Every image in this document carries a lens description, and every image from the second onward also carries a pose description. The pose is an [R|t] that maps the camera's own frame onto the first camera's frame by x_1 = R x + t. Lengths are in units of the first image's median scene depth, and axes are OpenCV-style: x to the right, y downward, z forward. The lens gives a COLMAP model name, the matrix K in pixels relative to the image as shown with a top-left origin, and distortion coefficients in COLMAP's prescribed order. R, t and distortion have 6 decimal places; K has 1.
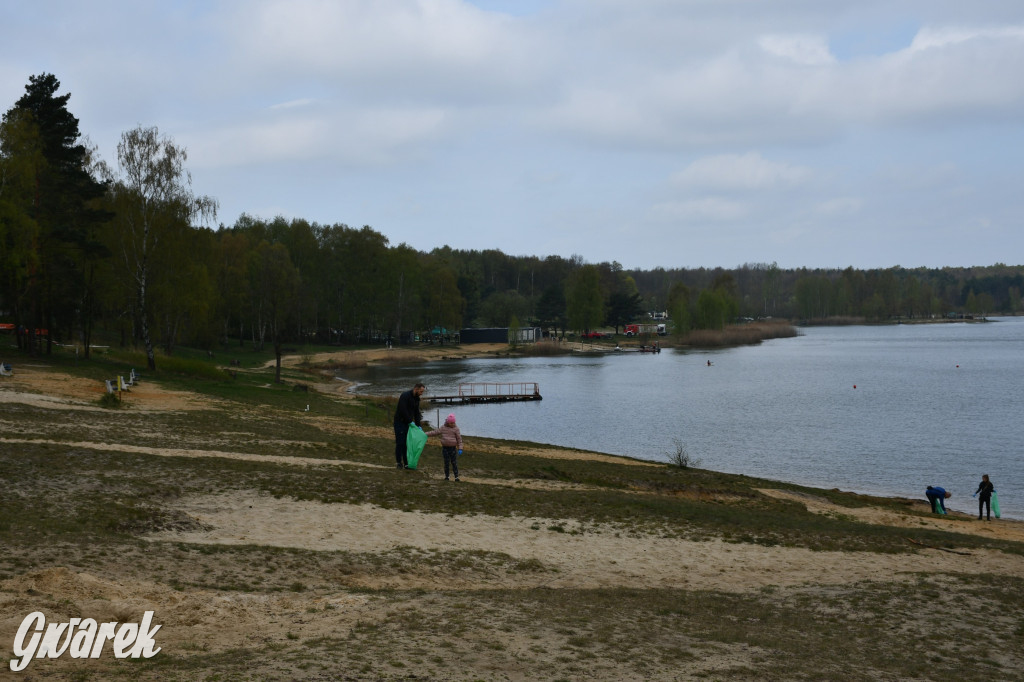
lens RADIAL K [[1072.2, 0, 512.0], [0, 1072.2, 341.0], [0, 0, 1]] dist [-0.001754, -0.015773]
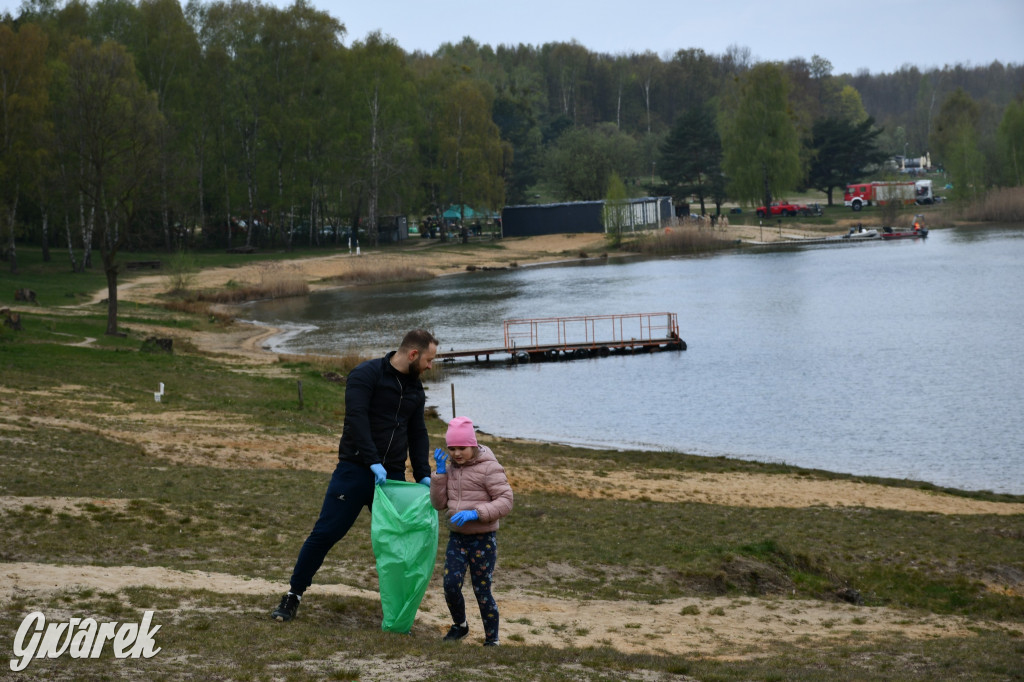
lens RADIAL K [[1072.2, 0, 512.0], [0, 1072.2, 341.0], [0, 0, 1]] dist [-0.001754, -0.015773]
pose [[0.997735, -0.039125, -0.054714, -0.020274], [0.041979, 0.997764, 0.052008, 0.023574], [0.052557, -0.054187, 0.997147, 0.521206]]
